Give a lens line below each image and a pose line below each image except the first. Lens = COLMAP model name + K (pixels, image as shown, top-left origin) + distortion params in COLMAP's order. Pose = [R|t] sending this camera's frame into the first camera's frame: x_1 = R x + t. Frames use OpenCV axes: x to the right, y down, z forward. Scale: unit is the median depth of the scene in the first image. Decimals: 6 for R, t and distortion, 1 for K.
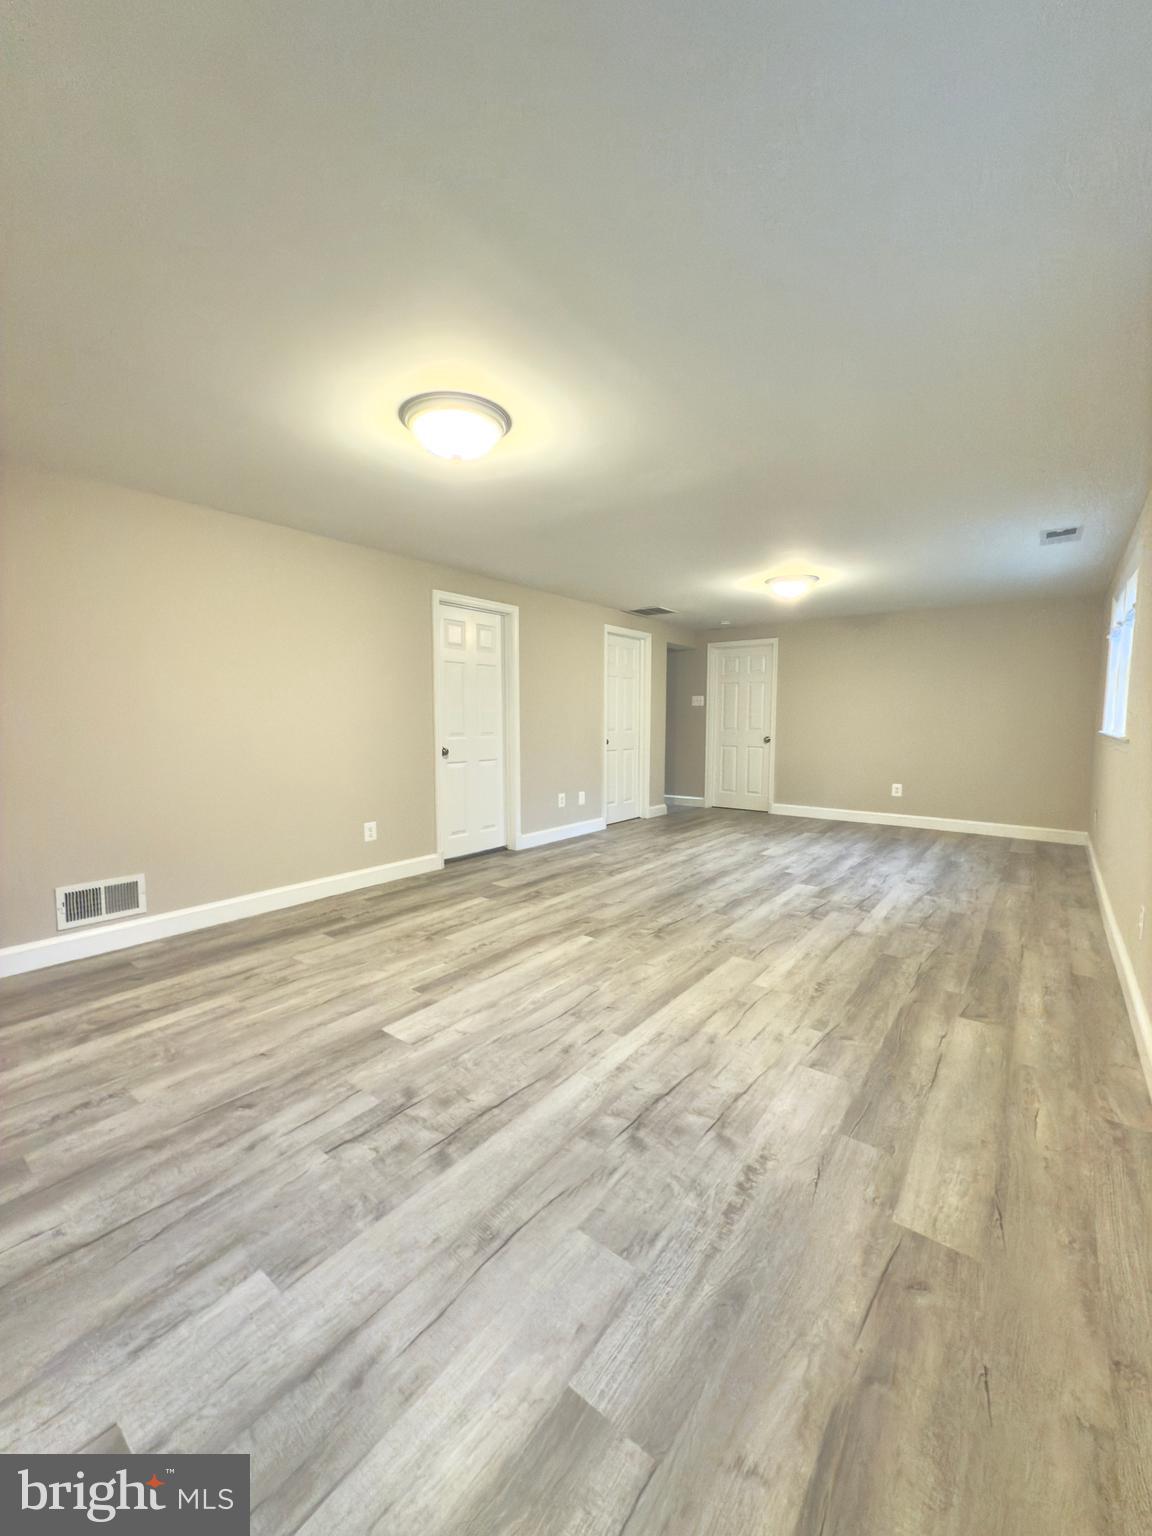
lens RADIAL K [[611.0, 0, 578.2], [0, 611.0, 768.4], [0, 0, 1]] dist [0.000364, -0.000154]
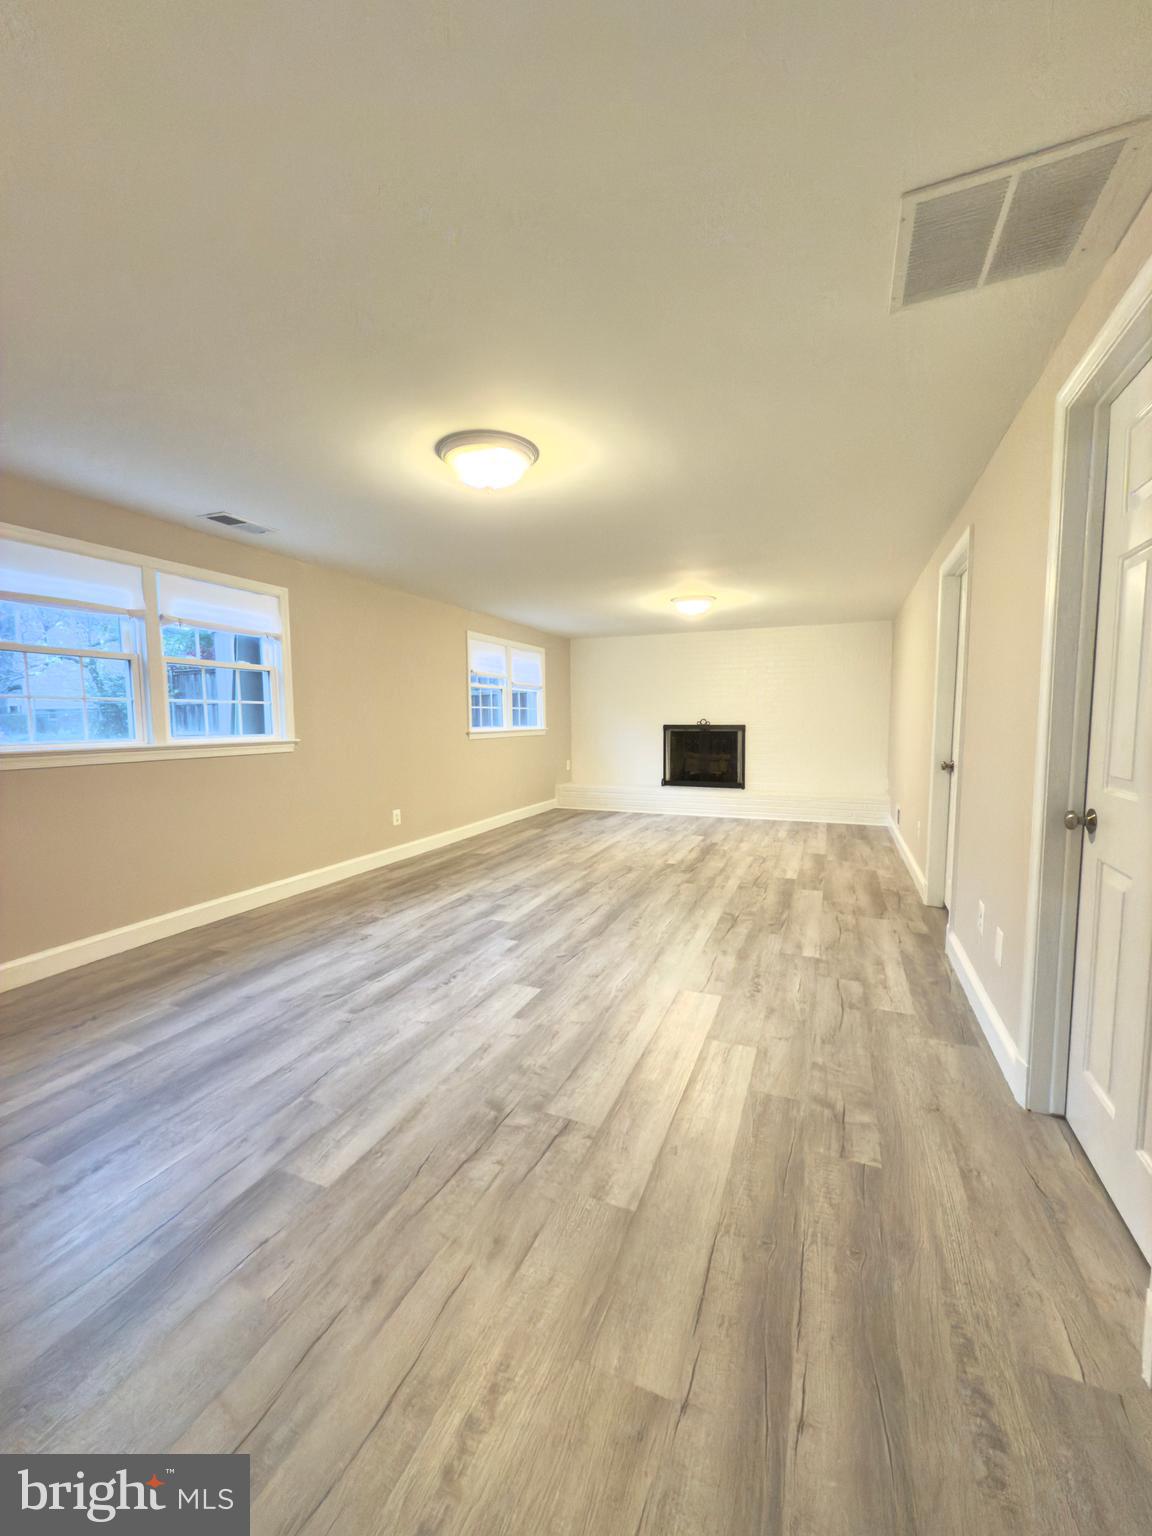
lens RADIAL K [[611.0, 0, 578.2], [0, 611.0, 768.4], [0, 0, 1]] dist [0.000364, -0.000154]
pose [[-0.964831, 0.023193, -0.261846, 0.534383], [-0.020251, 0.986582, 0.162007, -0.172963], [0.262090, 0.161612, -0.951415, 1.969963]]
